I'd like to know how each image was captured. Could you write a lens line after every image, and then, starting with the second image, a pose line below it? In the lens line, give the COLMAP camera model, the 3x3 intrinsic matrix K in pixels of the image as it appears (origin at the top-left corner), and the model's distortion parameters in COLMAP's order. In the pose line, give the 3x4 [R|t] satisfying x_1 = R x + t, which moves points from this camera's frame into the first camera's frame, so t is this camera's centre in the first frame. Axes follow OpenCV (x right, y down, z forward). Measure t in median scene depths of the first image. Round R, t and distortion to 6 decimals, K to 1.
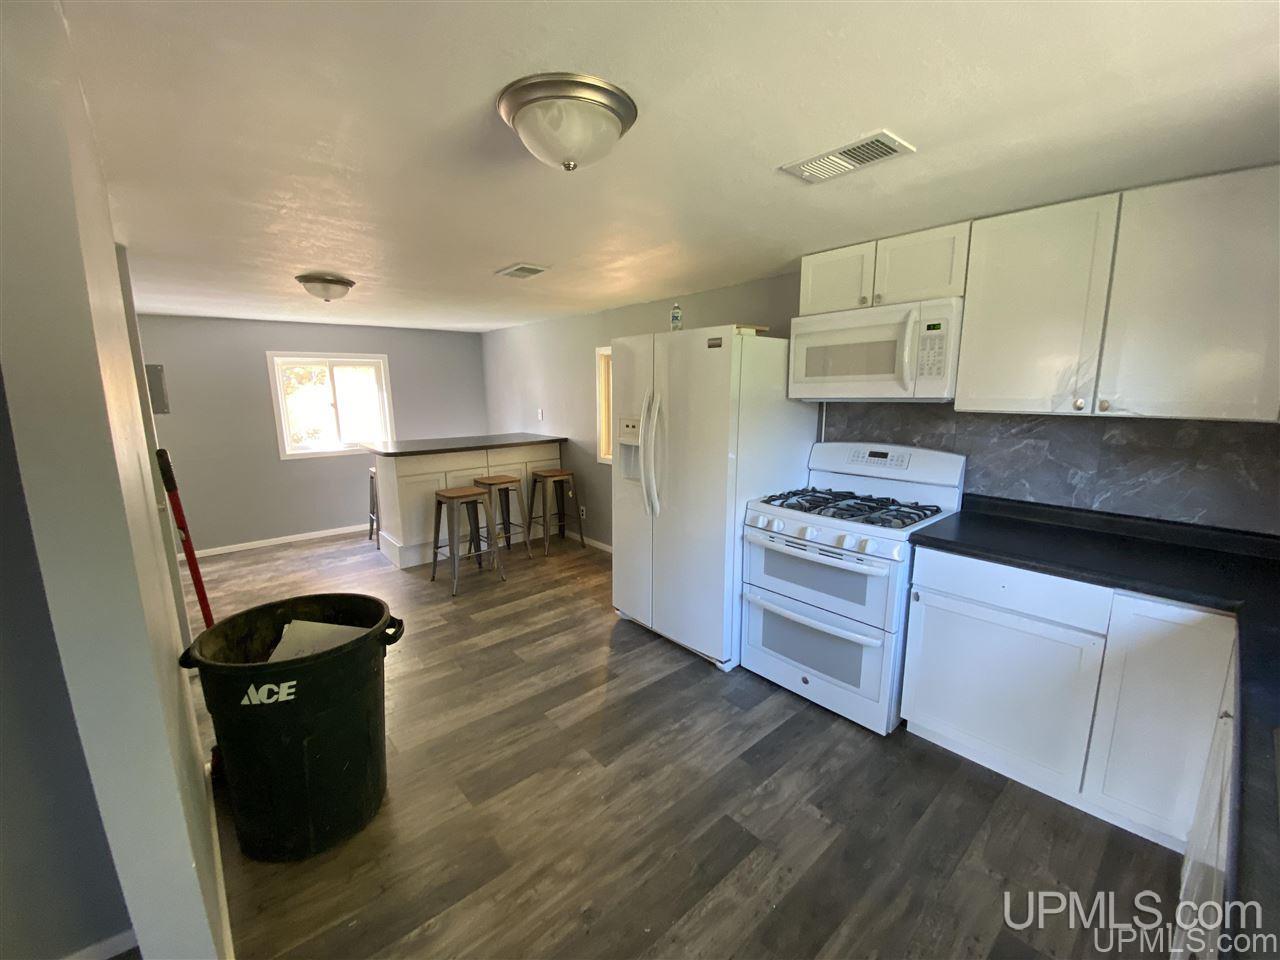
lens RADIAL K [[508.6, 0, 640.3], [0, 508.6, 484.4], [0, 0, 1]] dist [0.025186, -0.033464]
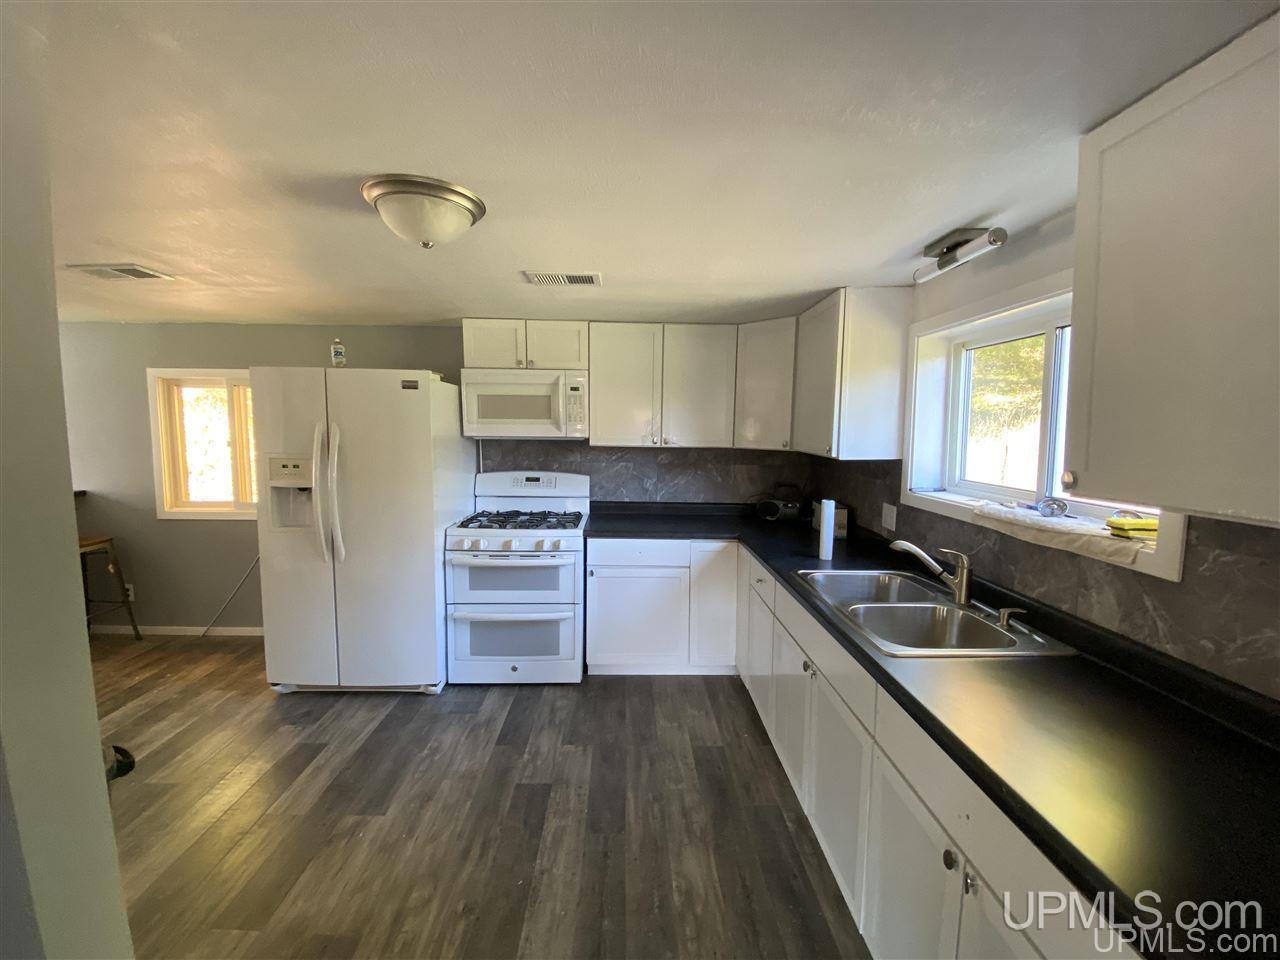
lens RADIAL K [[508.6, 0, 640.3], [0, 508.6, 484.4], [0, 0, 1]] dist [0.025186, -0.033464]
pose [[0.632449, -0.069800, 0.771450, -0.409408], [0.123851, 0.992231, -0.011759, 0.003908], [-0.764636, 0.102982, 0.636181, -0.038725]]
